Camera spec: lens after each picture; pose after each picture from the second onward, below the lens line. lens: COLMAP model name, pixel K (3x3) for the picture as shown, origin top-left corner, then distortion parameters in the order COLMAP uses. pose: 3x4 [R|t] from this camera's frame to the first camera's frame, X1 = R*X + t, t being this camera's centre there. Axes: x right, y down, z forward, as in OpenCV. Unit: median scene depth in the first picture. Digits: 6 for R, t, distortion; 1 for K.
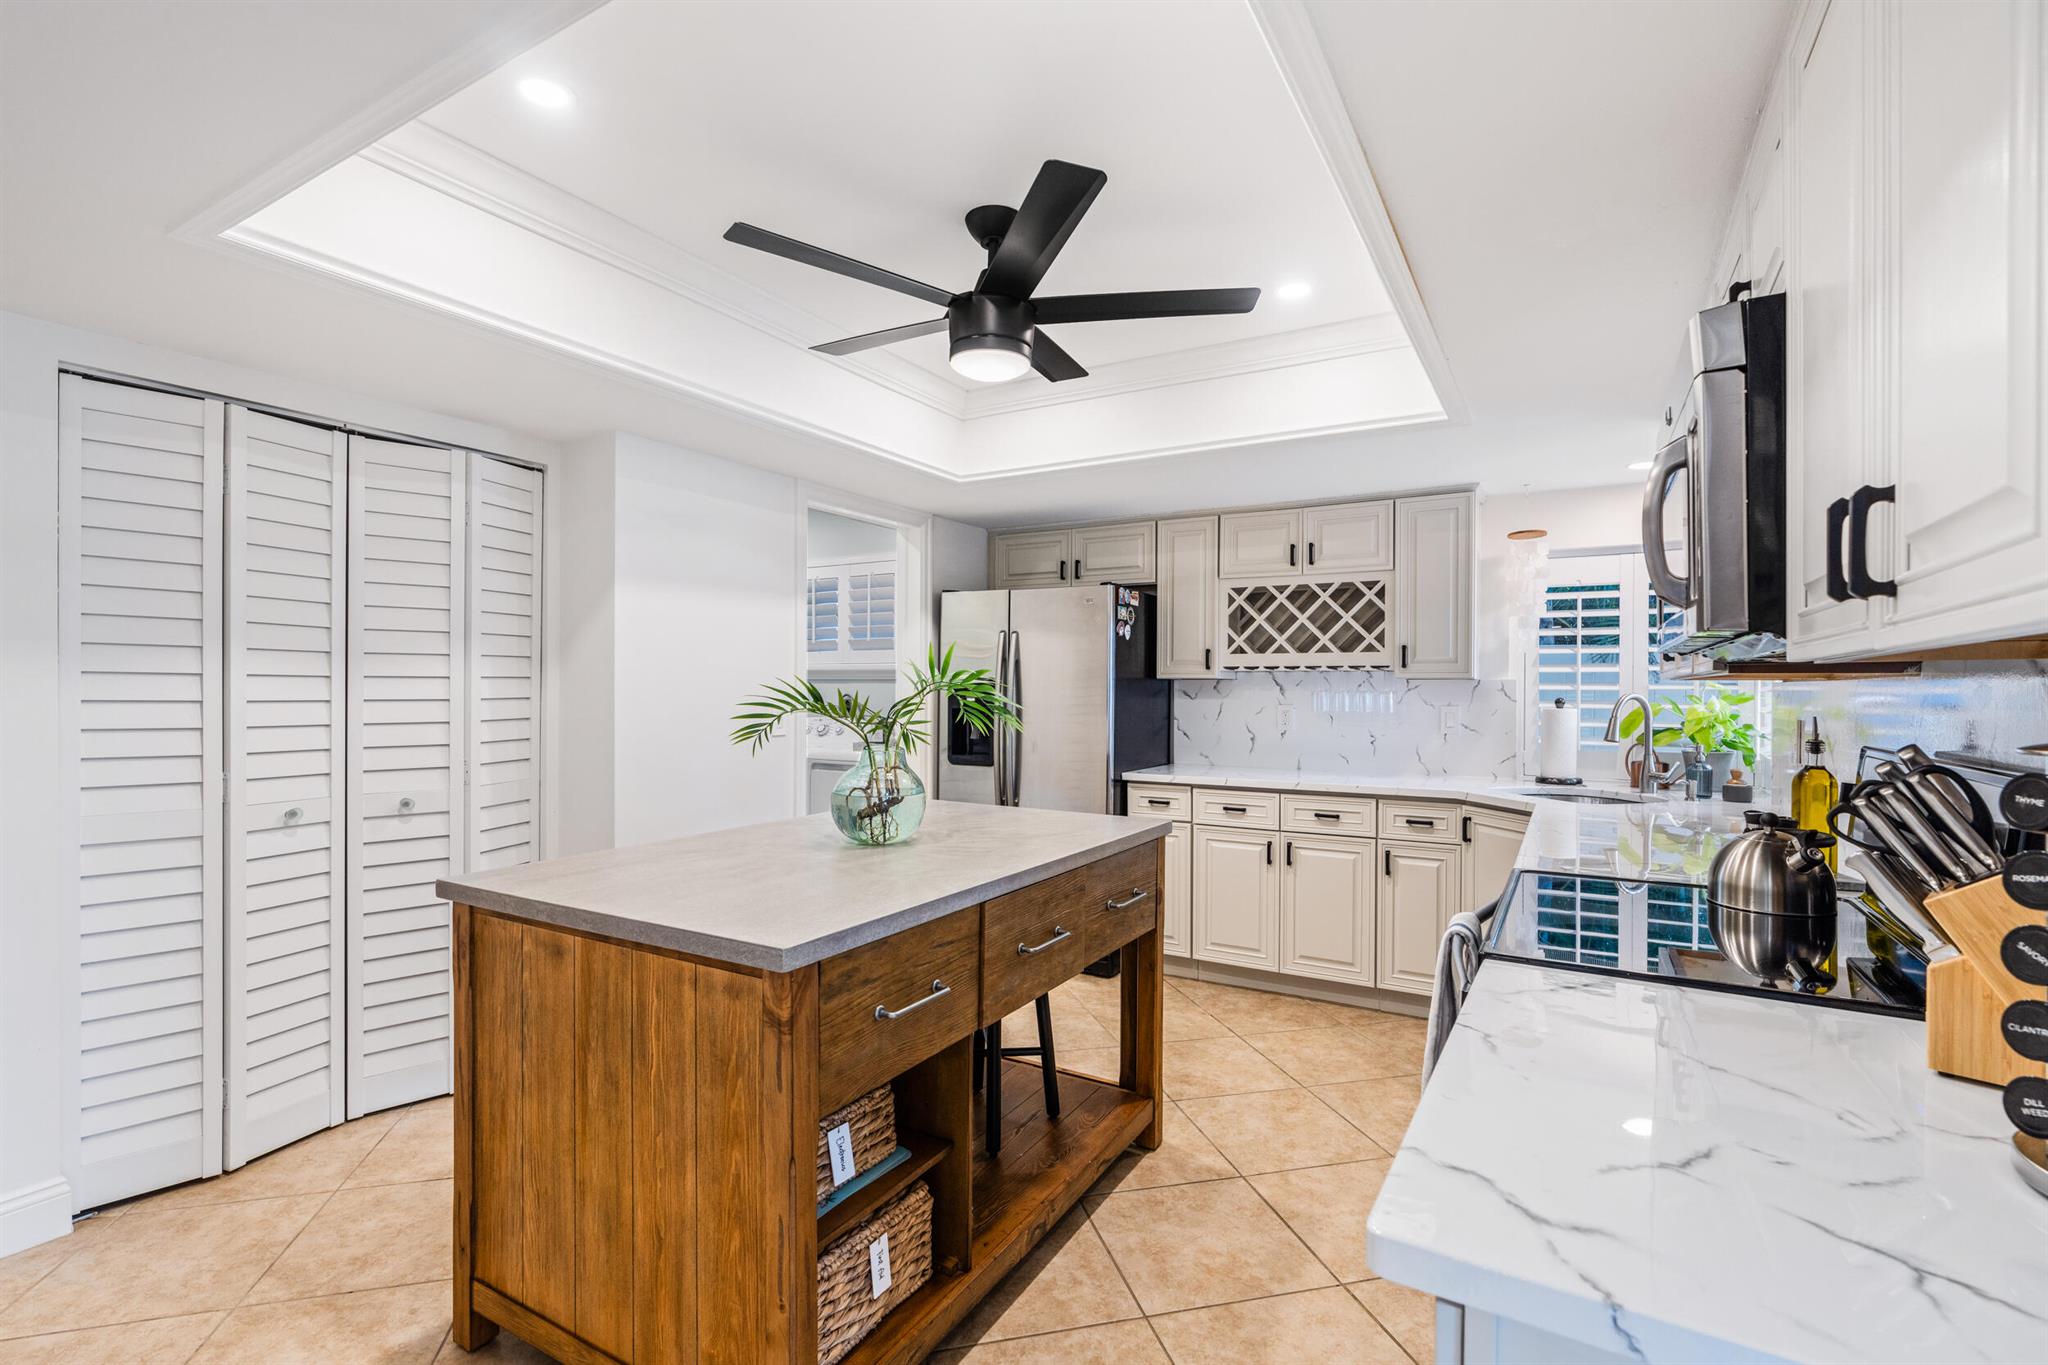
lens RADIAL K [[945.1, 0, 1039.9], [0, 945.1, 676.7], [0, 0, 1]] dist [-0.002586, 0.000648]
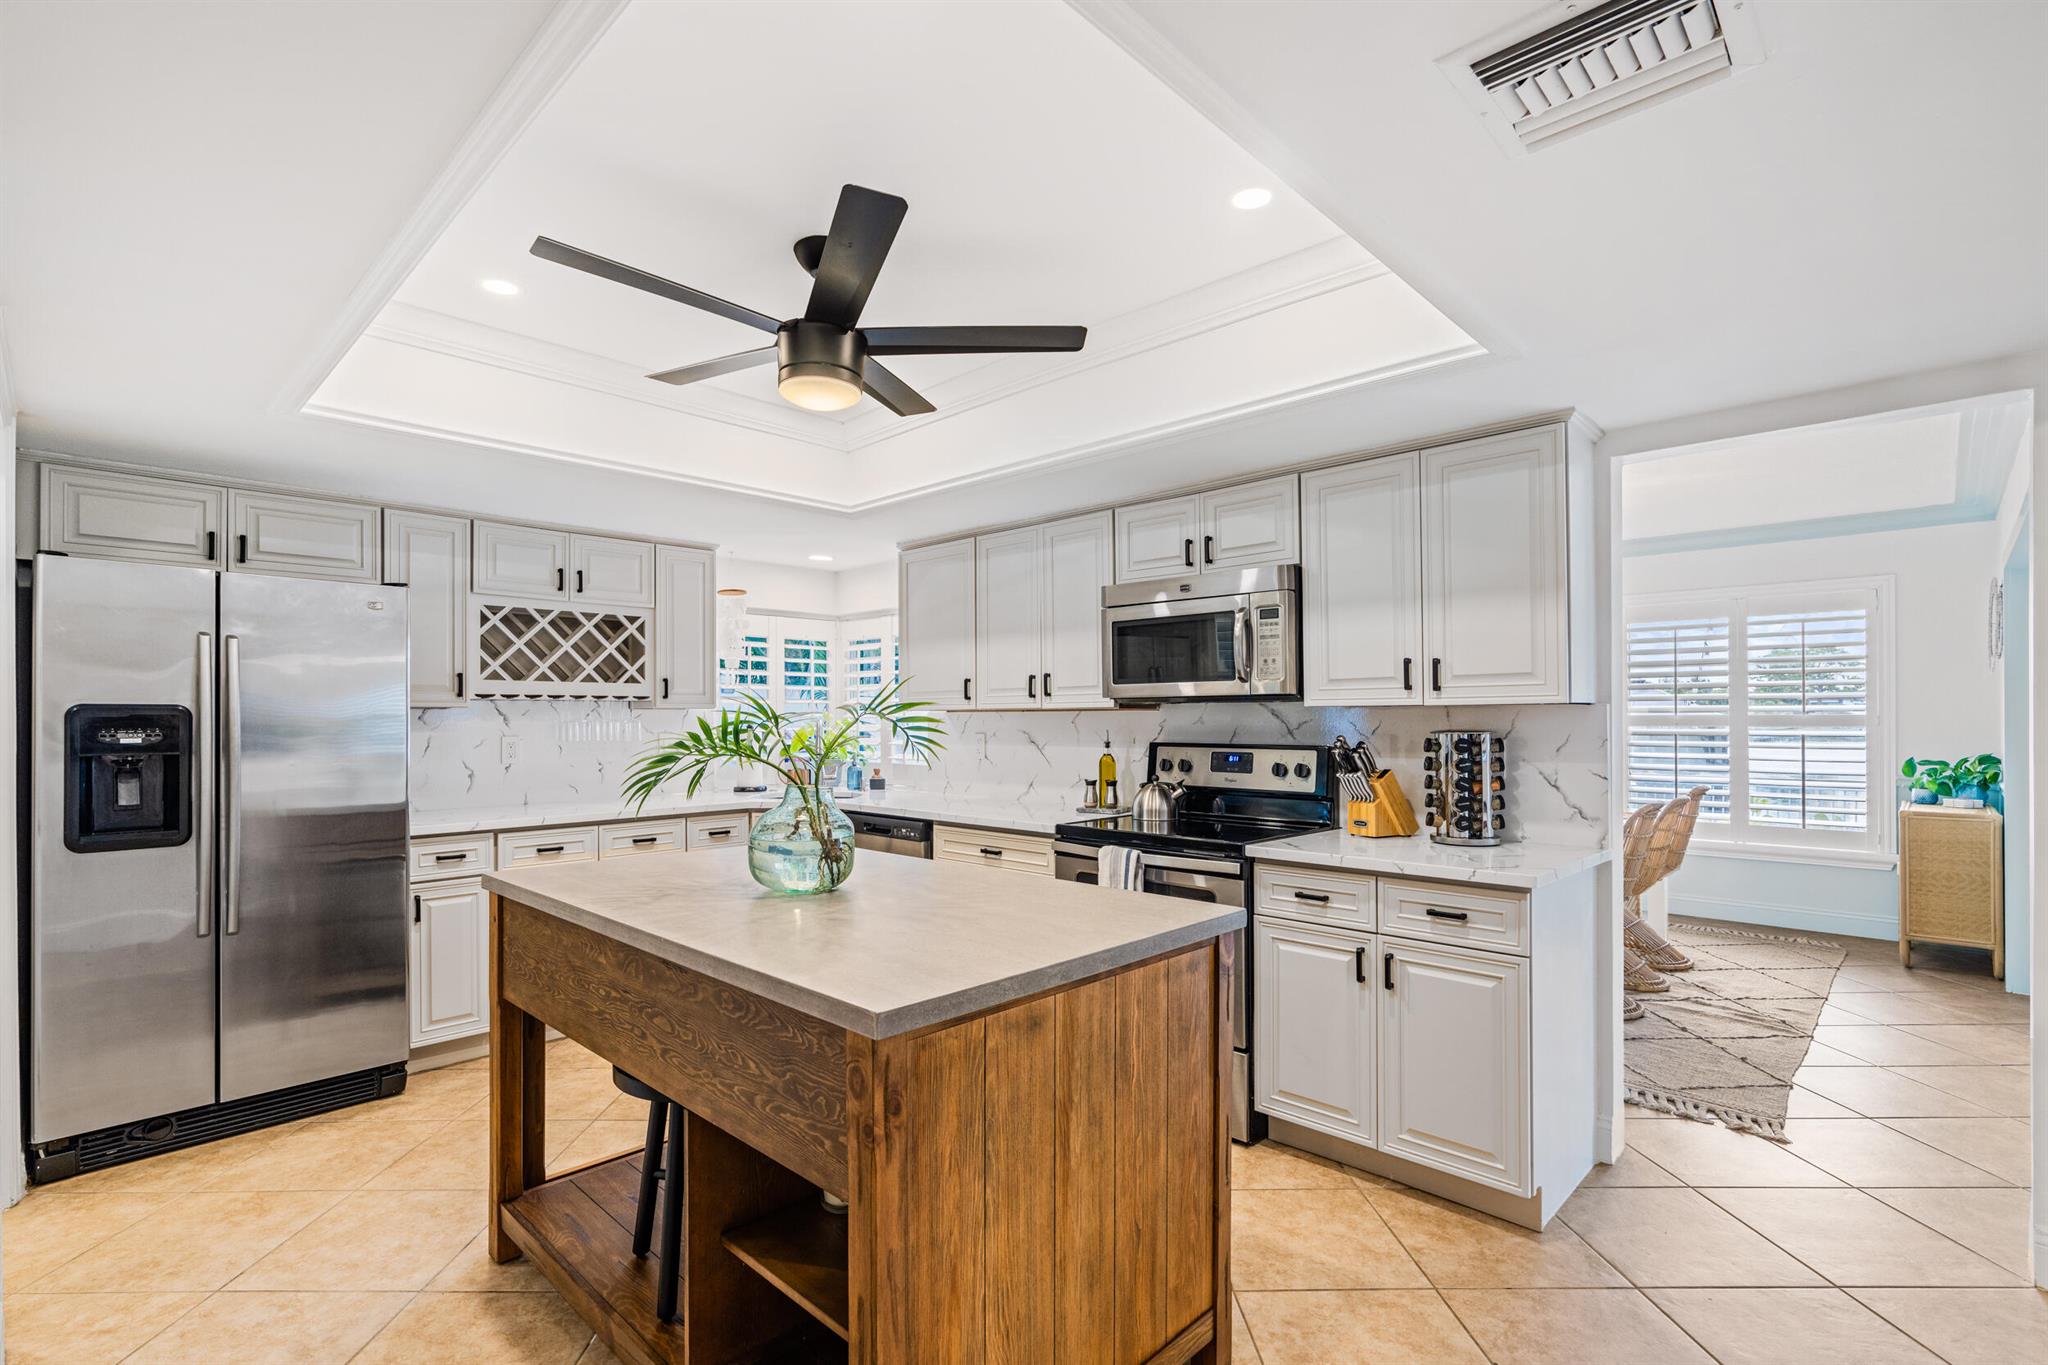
lens RADIAL K [[933.0, 0, 1015.2], [0, 933.0, 687.5], [0, 0, 1]] dist [-0.004360, 0.000084]
pose [[0.241250, 0.024089, 0.970164, -0.562505], [-0.006774, 0.999709, -0.023138, -0.000043], [-0.970439, -0.000989, 0.241343, 0.334564]]
